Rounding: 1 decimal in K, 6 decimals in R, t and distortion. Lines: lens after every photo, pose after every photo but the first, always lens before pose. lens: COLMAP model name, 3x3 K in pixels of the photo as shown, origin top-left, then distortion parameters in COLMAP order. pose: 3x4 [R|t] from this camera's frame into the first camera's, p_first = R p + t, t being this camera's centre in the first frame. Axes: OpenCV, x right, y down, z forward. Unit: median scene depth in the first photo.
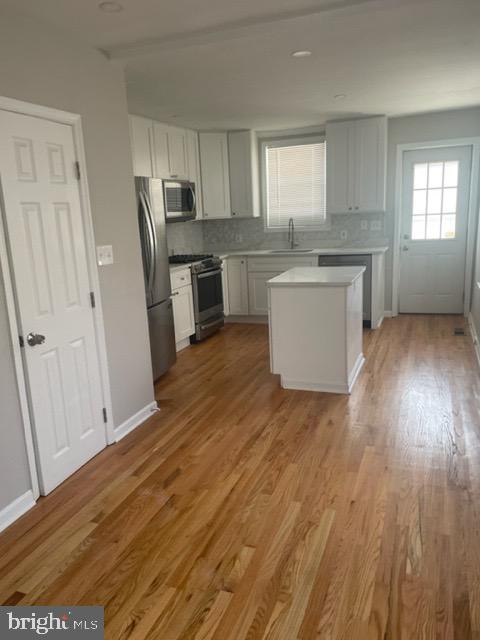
lens RADIAL K [[494.8, 0, 240.0], [0, 494.8, 320.0], [0, 0, 1]] dist [0.006120, 0.000648]
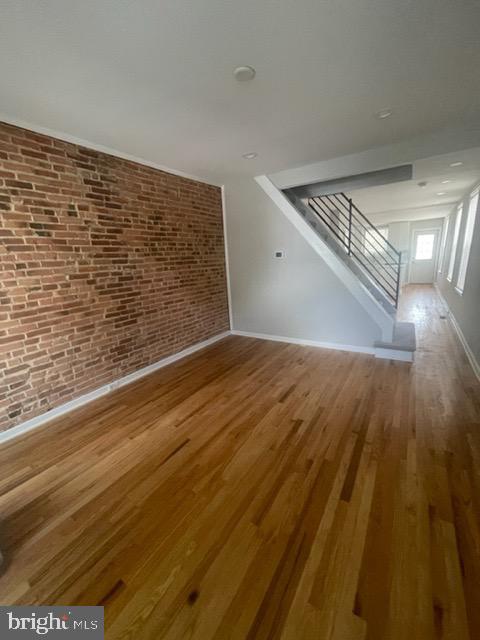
lens RADIAL K [[256.5, 0, 240.0], [0, 256.5, 320.0], [0, 0, 1]] dist [-0.000454, -0.000032]
pose [[0.983142, 0.048074, -0.176410, -0.447782], [-0.042790, 0.998518, 0.033638, 0.216453], [0.177765, -0.025522, 0.983742, -0.815915]]
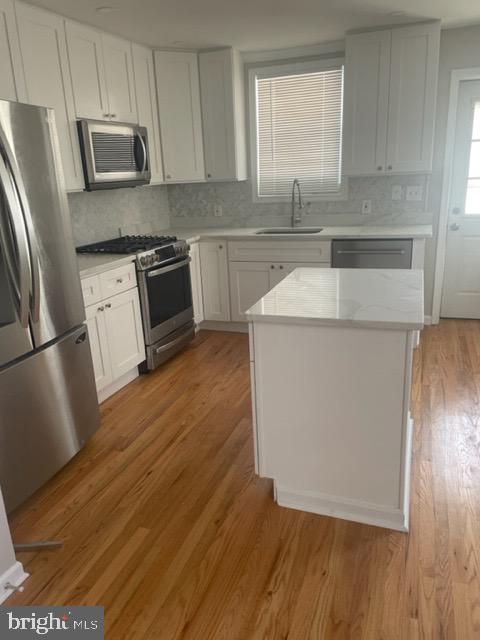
lens RADIAL K [[483.7, 0, 240.0], [0, 483.7, 320.0], [0, 0, 1]] dist [0.045138, -0.089312]
pose [[0.999962, 0.000580, 0.008748, 0.027246], [-0.001249, 0.997054, 0.076692, -0.069298], [-0.008678, -0.076700, 0.997016, 0.324276]]
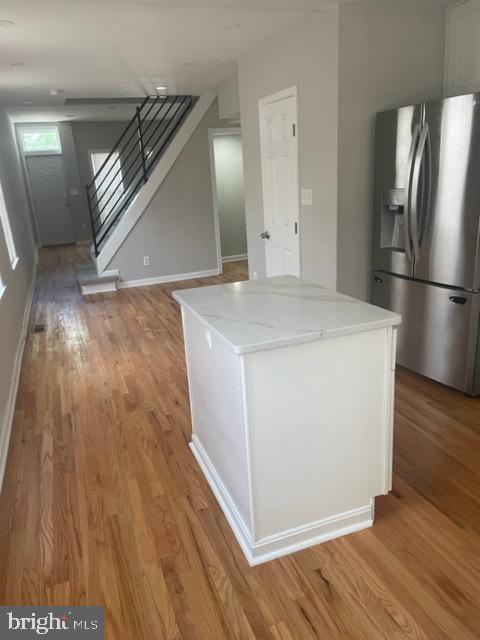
lens RADIAL K [[483.7, 0, 240.0], [0, 483.7, 320.0], [0, 0, 1]] dist [0.045138, -0.089312]
pose [[-0.747924, 0.291207, -0.596496, 0.338316], [-0.045504, 0.874022, 0.483751, -0.223600], [0.662223, 0.388952, -0.640451, 0.903318]]
